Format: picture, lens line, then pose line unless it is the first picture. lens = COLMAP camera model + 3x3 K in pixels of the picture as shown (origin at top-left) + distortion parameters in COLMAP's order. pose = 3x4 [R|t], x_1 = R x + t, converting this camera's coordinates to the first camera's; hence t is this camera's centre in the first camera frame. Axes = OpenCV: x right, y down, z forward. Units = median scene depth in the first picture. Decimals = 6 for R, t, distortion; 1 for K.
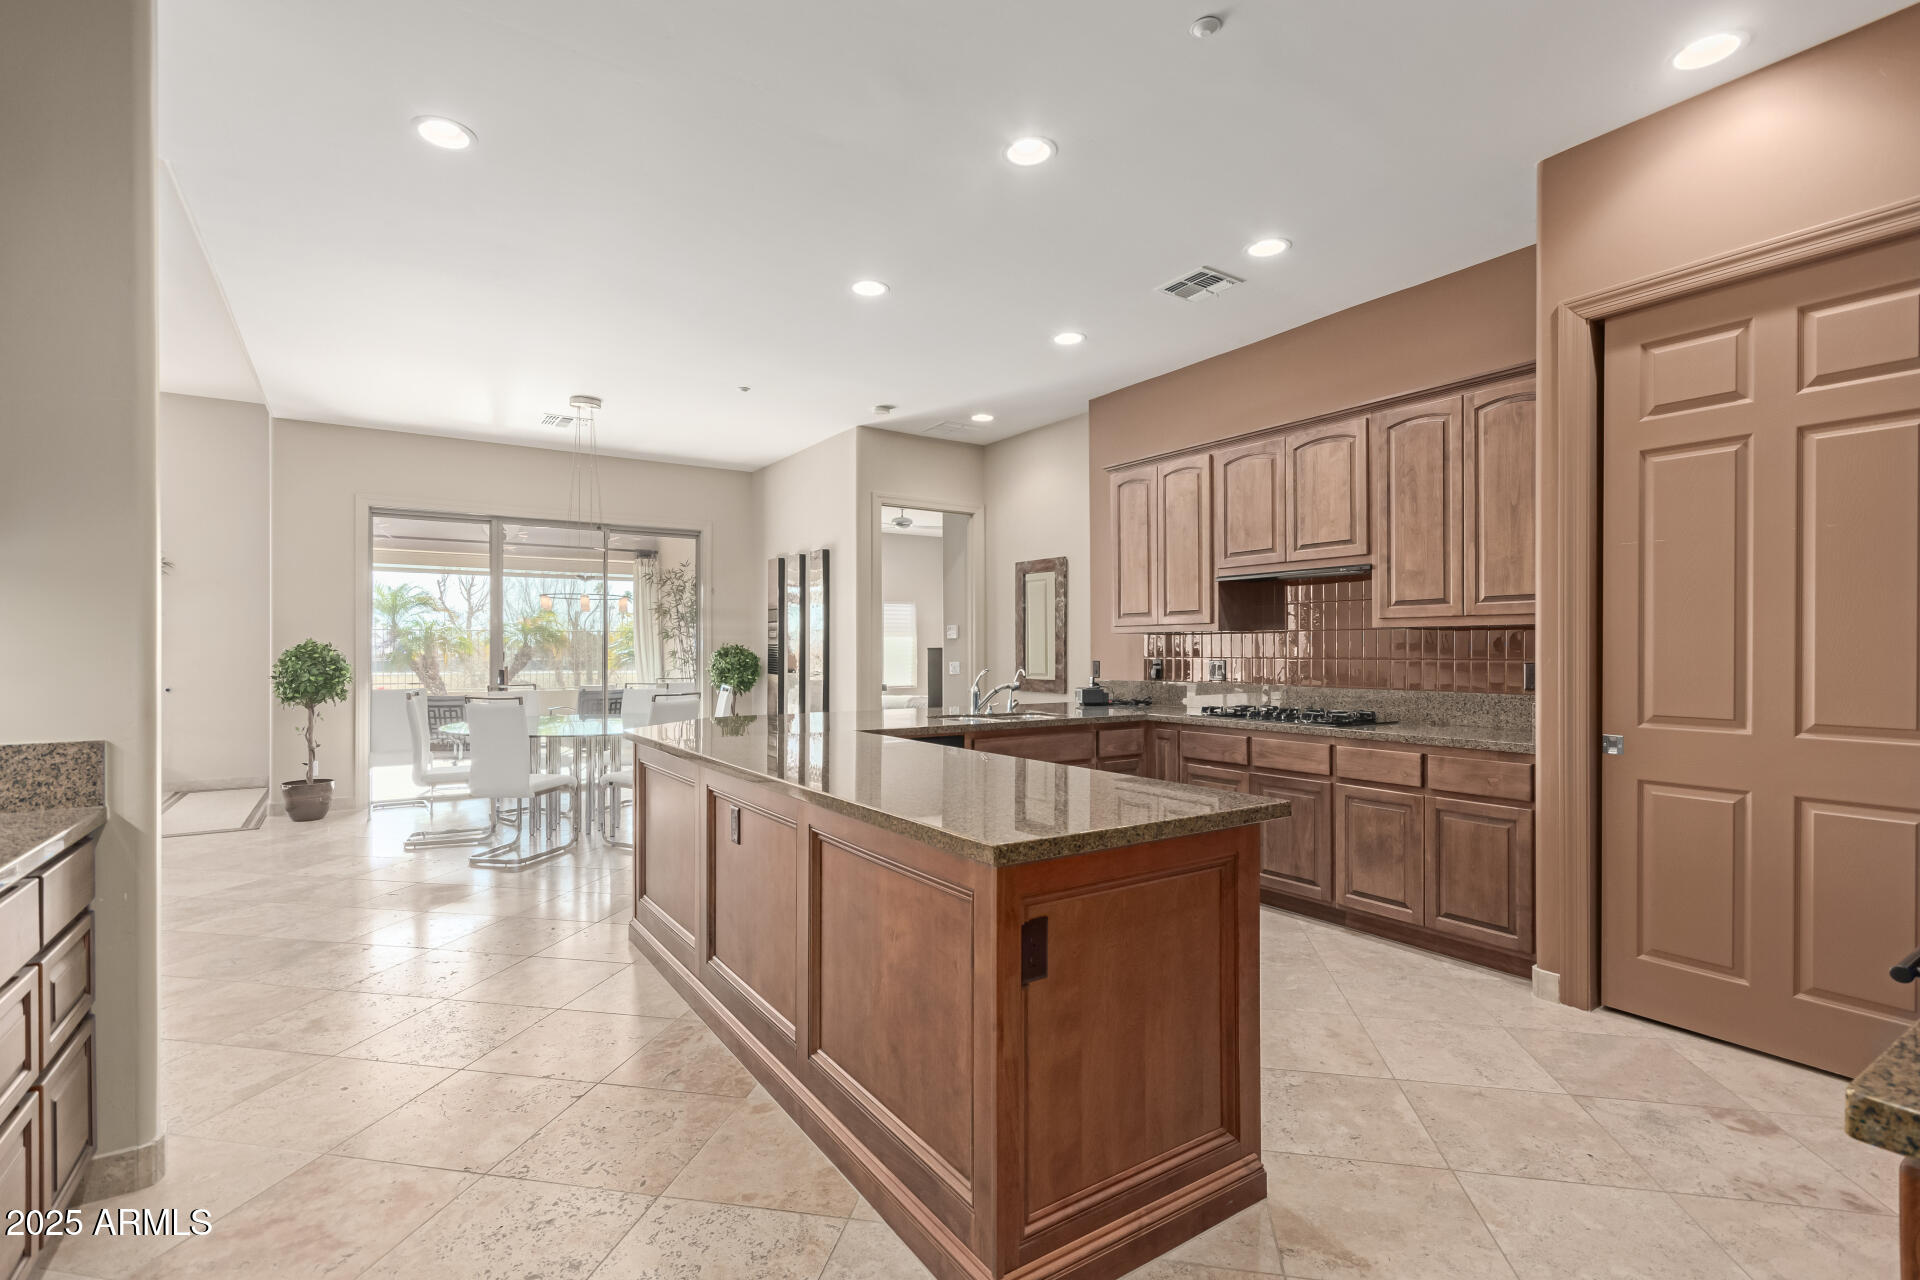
lens RADIAL K [[894.3, 0, 957.4], [0, 894.3, 649.9], [0, 0, 1]] dist [0.001012, -0.001299]
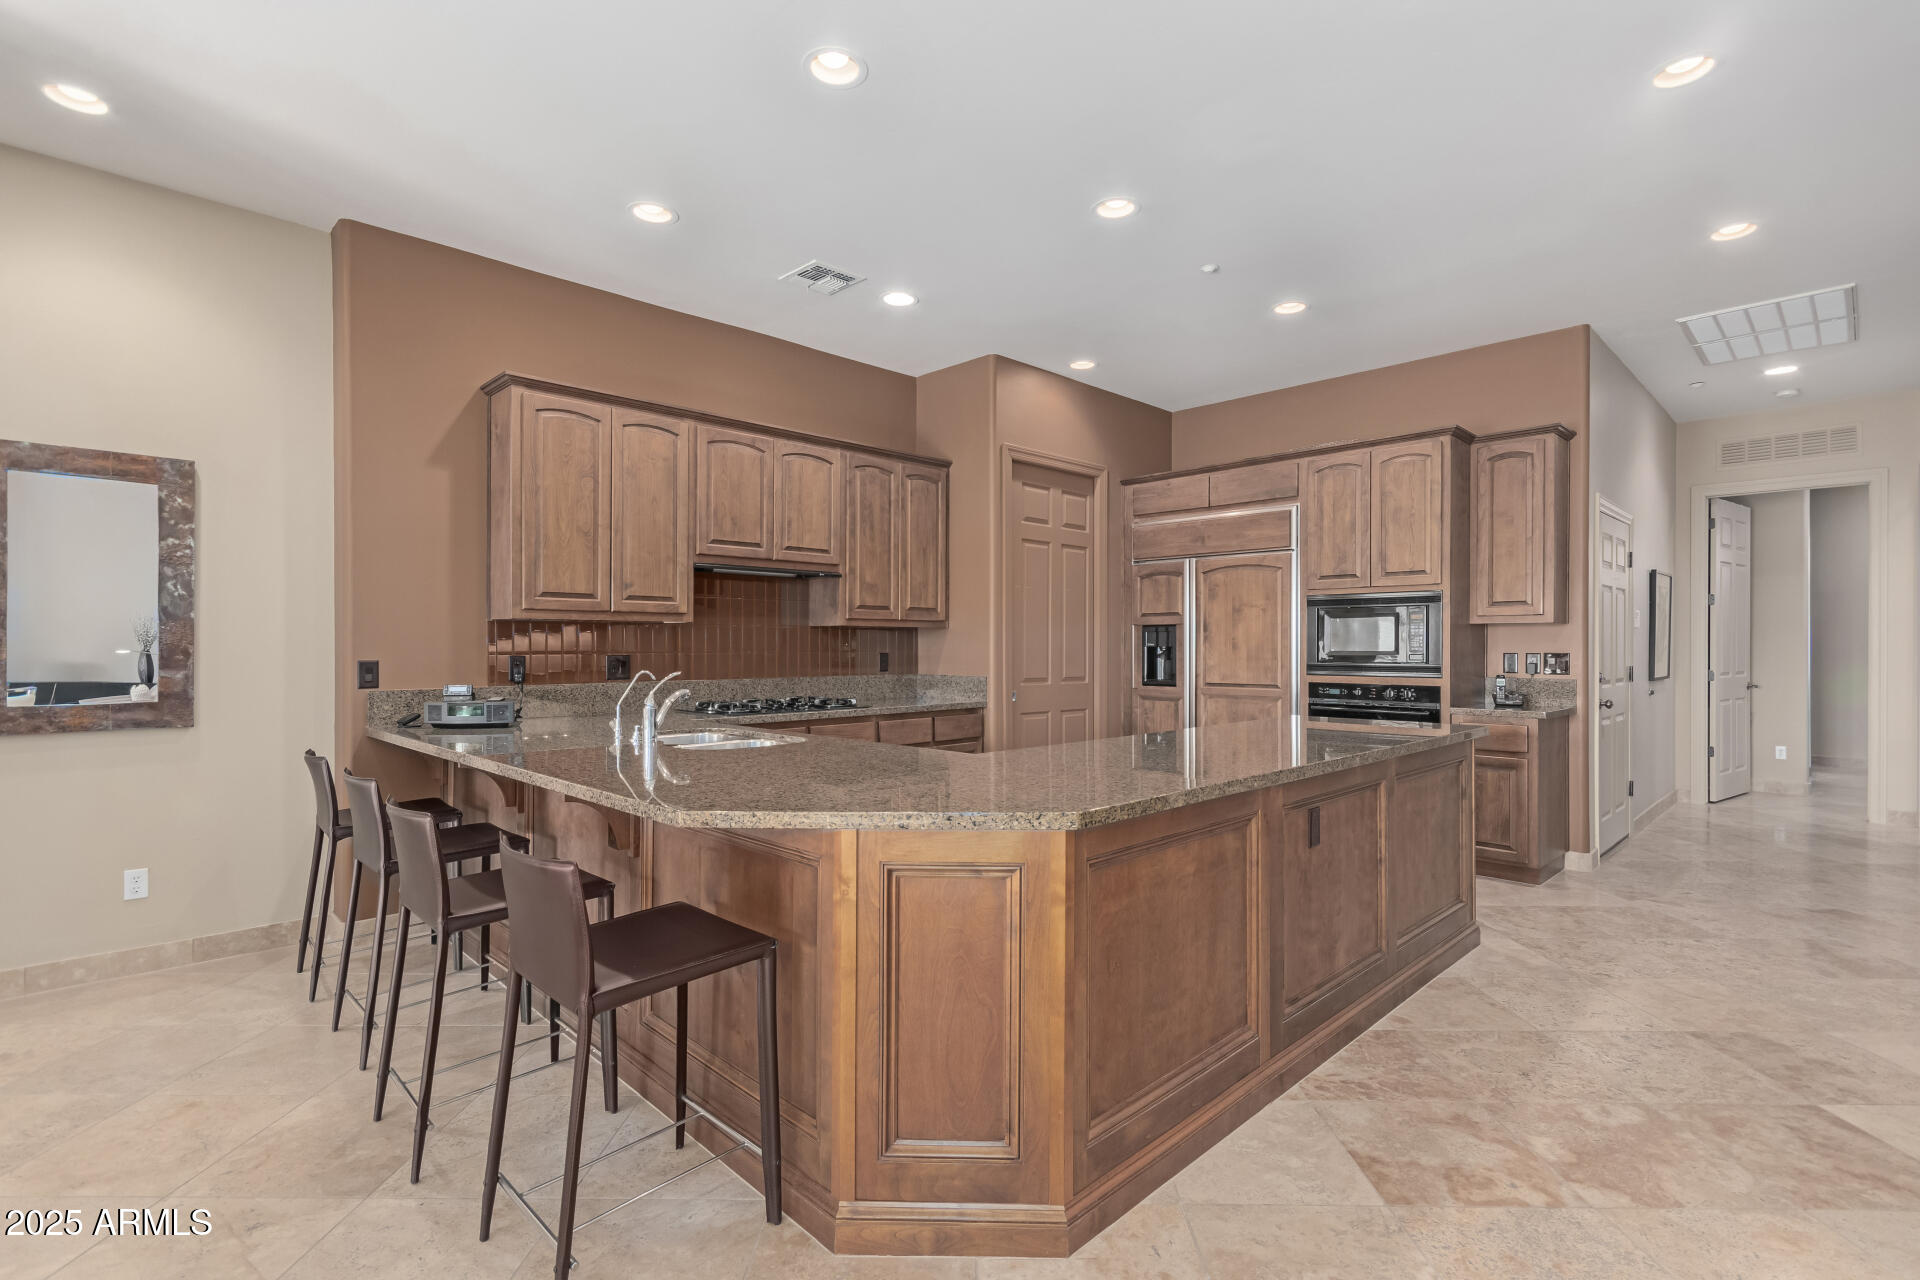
lens RADIAL K [[894.3, 0, 957.4], [0, 894.3, 649.9], [0, 0, 1]] dist [0.001012, -0.001299]
pose [[-0.188564, -0.005183, 0.982047, -0.716623], [-0.001272, 0.999987, 0.005034, 0.001990], [-0.982060, -0.000300, -0.188568, 1.006502]]
